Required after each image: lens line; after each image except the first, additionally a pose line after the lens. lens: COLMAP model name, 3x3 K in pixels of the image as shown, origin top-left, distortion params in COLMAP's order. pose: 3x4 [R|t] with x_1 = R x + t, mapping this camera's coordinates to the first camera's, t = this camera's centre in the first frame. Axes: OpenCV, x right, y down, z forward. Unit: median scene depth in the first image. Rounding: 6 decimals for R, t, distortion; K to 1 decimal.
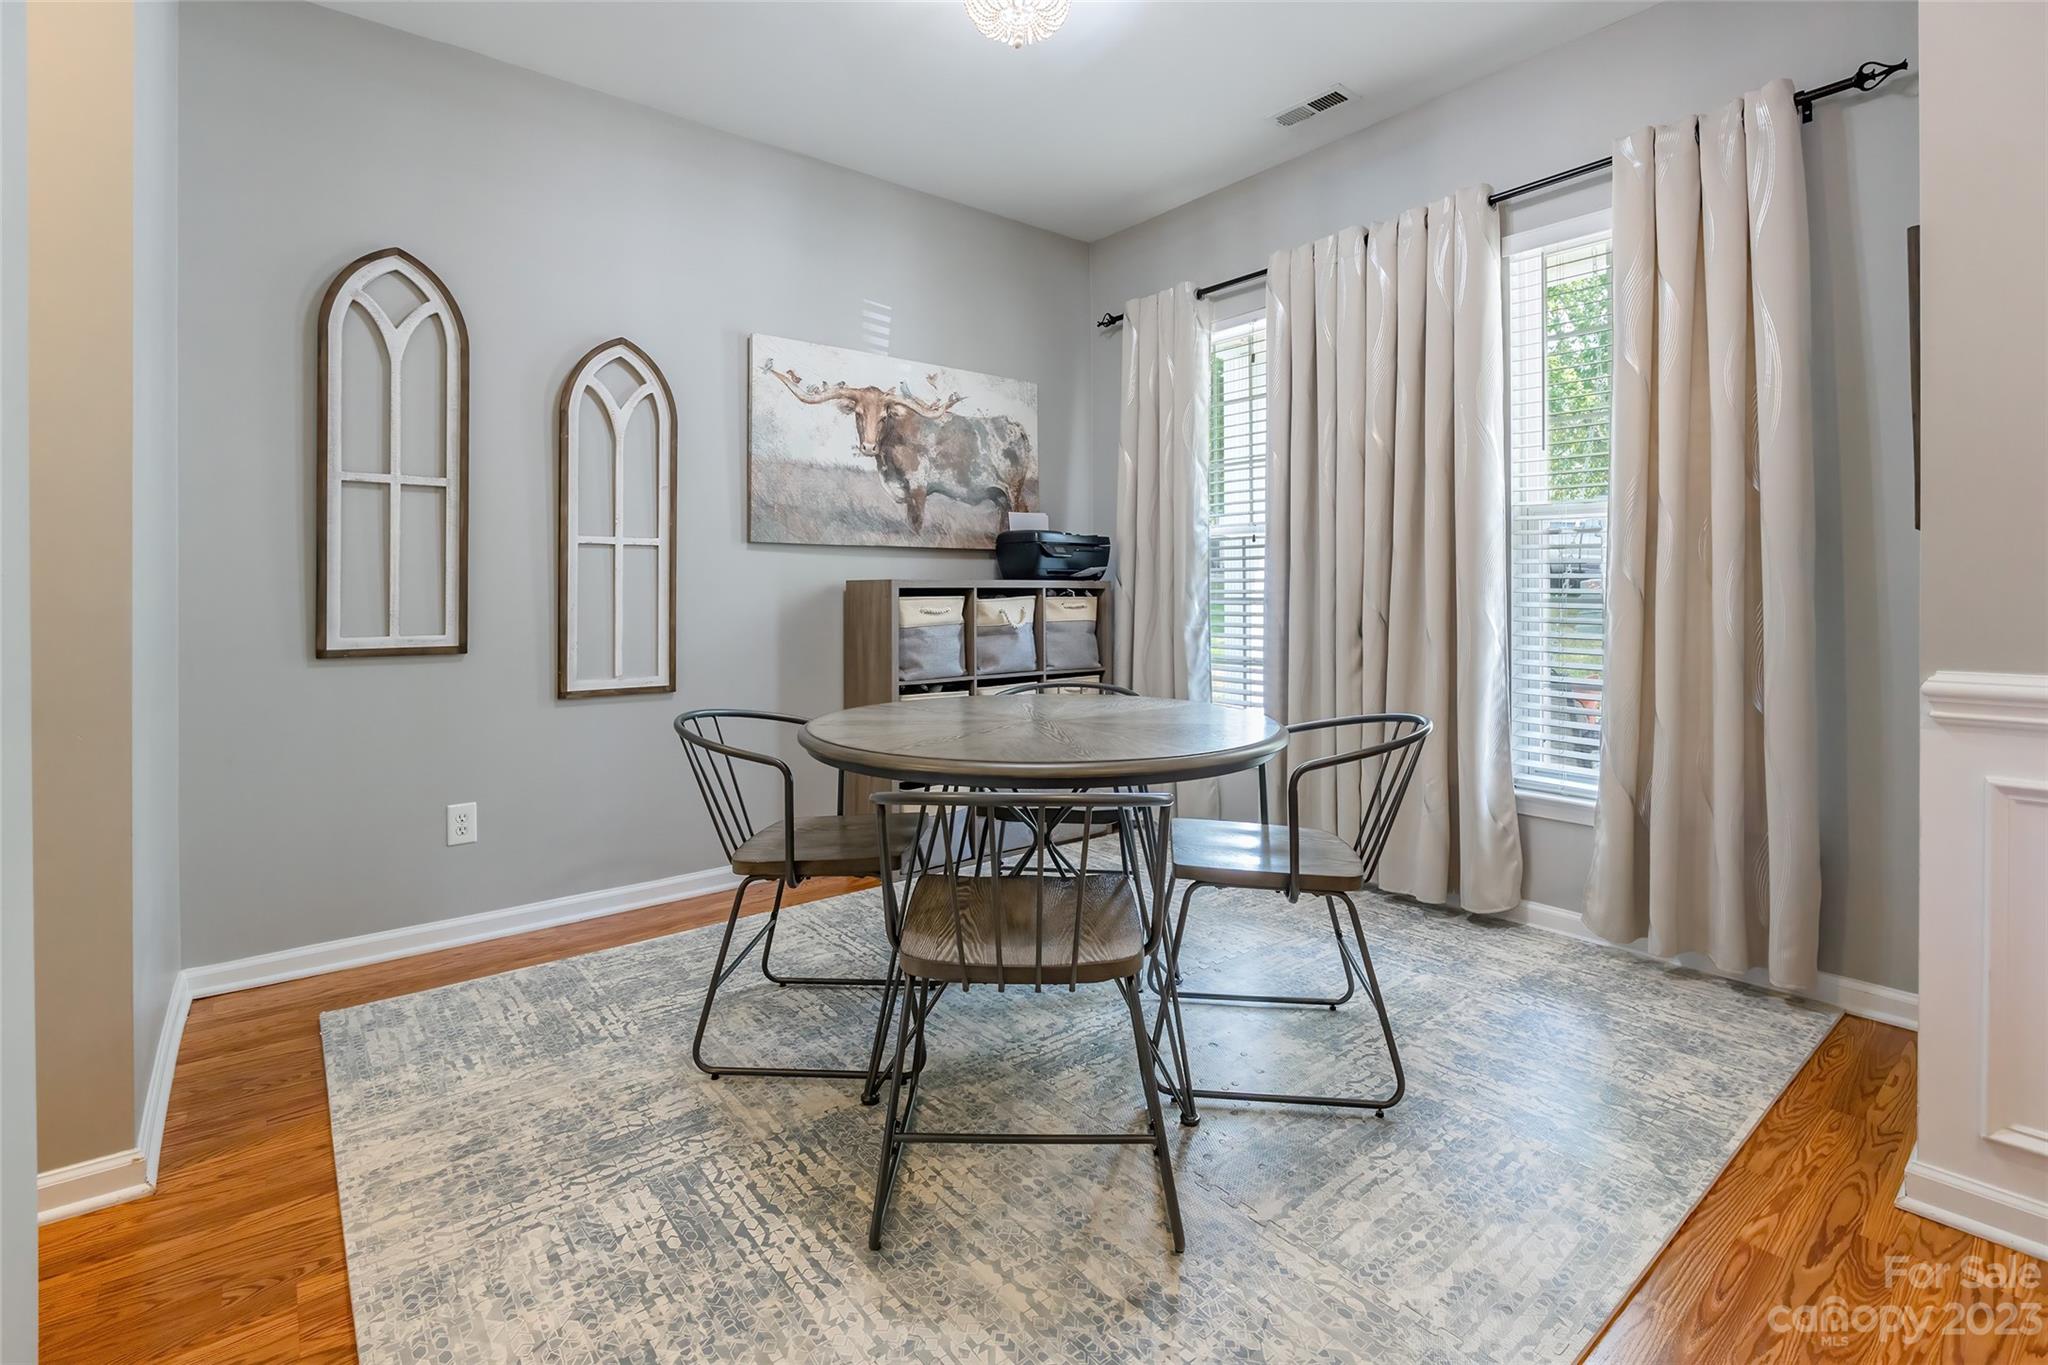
lens RADIAL K [[949.4, 0, 1020.7], [0, 949.4, 636.5], [0, 0, 1]] dist [-0.004622, -0.000519]
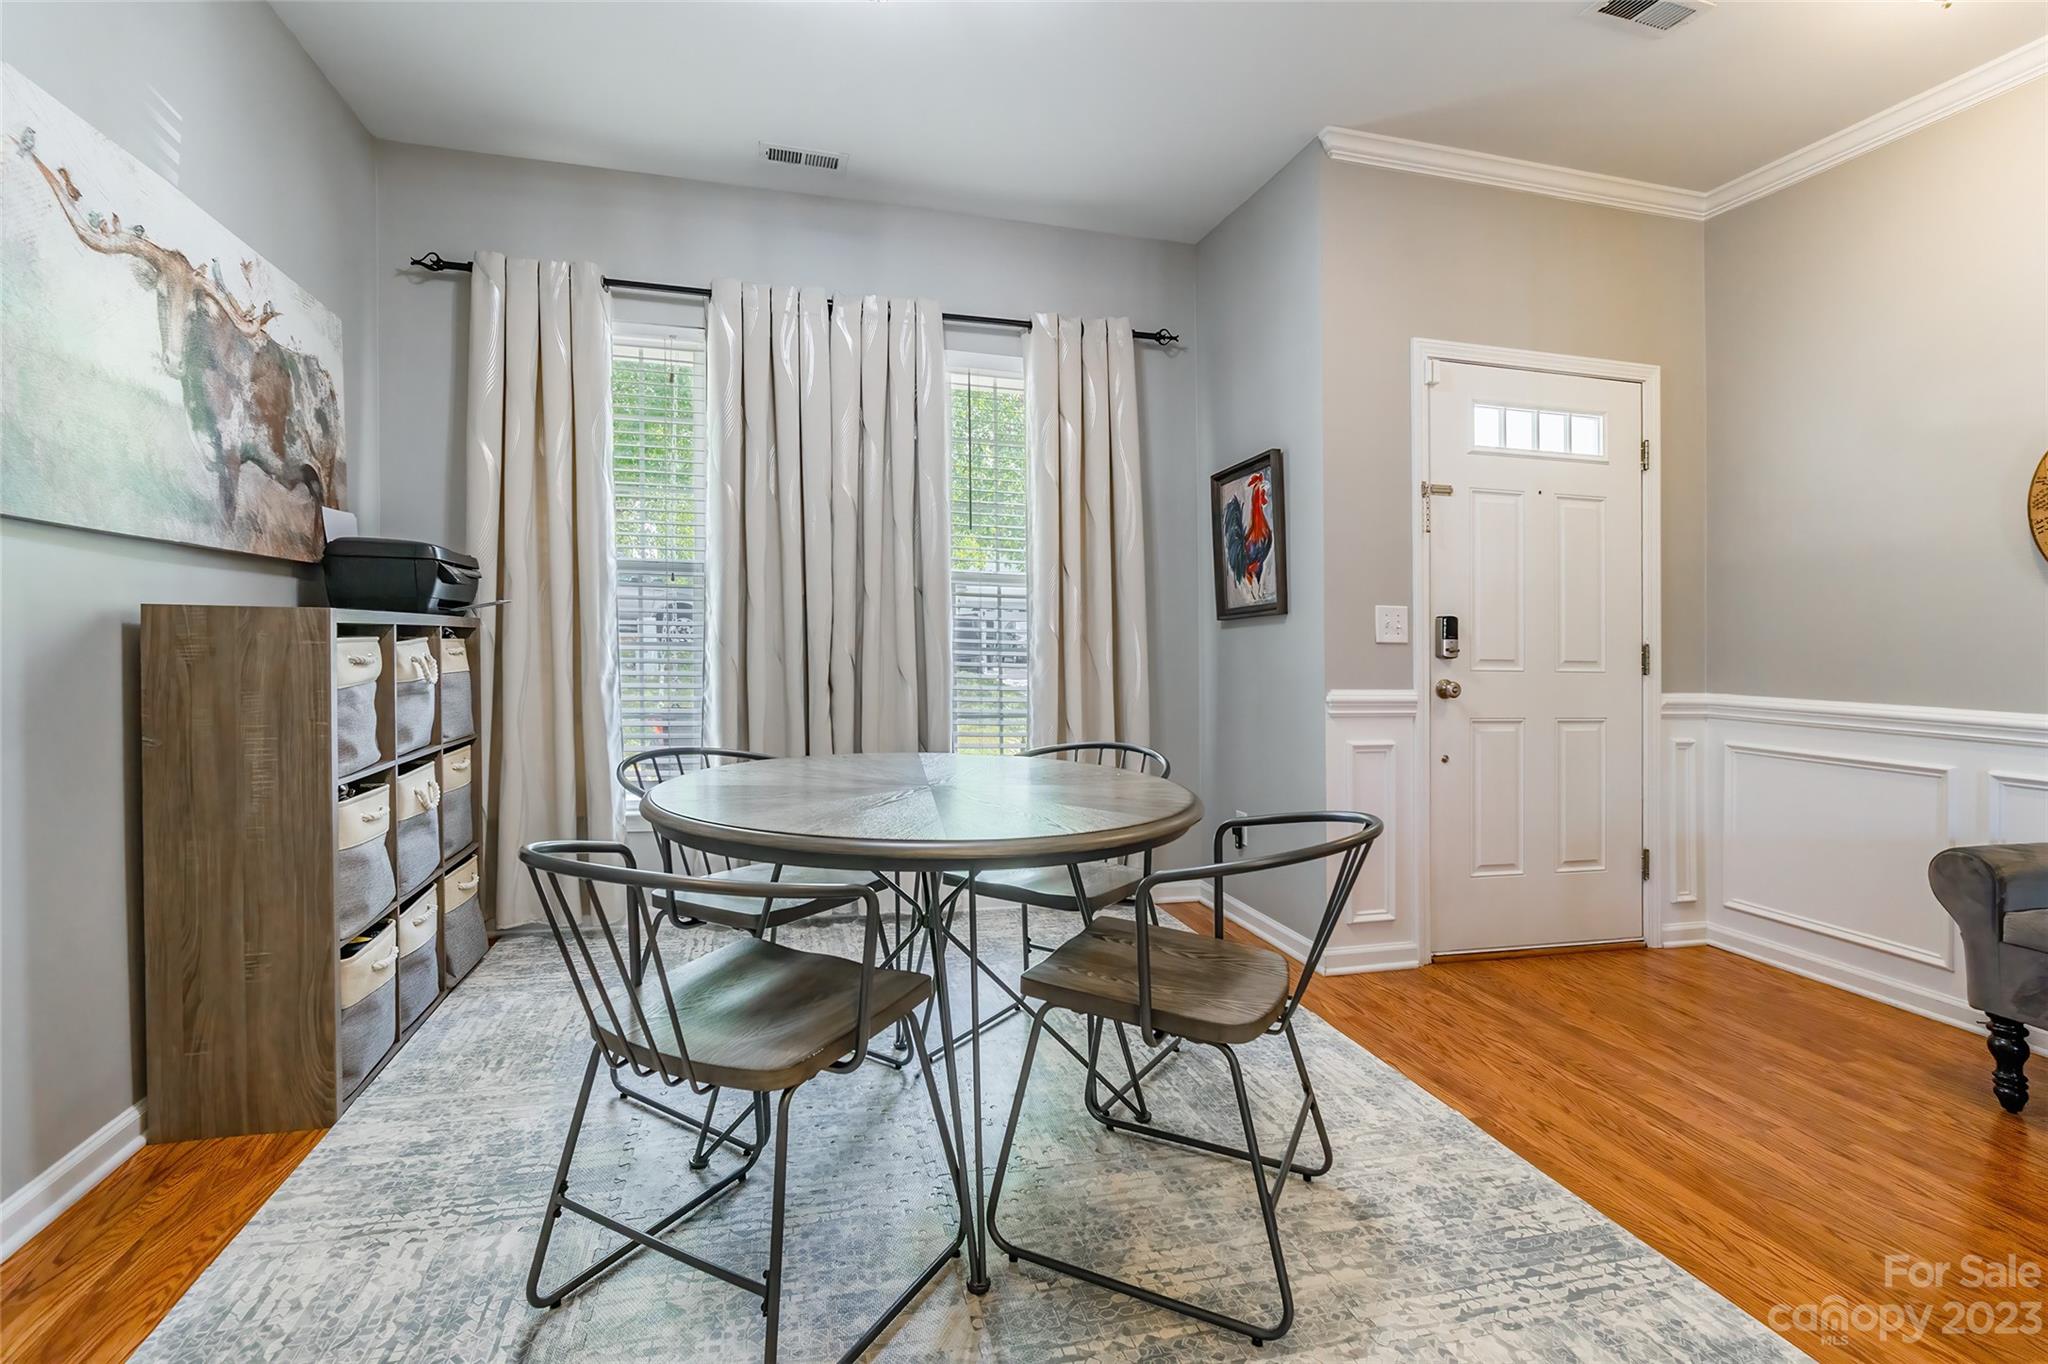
lens RADIAL K [[949.0, 0, 1020.1], [0, 949.0, 665.2], [0, 0, 1]] dist [-0.005387, 0.000056]
pose [[0.411816, -0.013302, 0.911170, -0.442152], [0.023756, 0.999710, 0.003858, -0.015021], [-0.910957, 0.020057, 0.412012, 0.327823]]
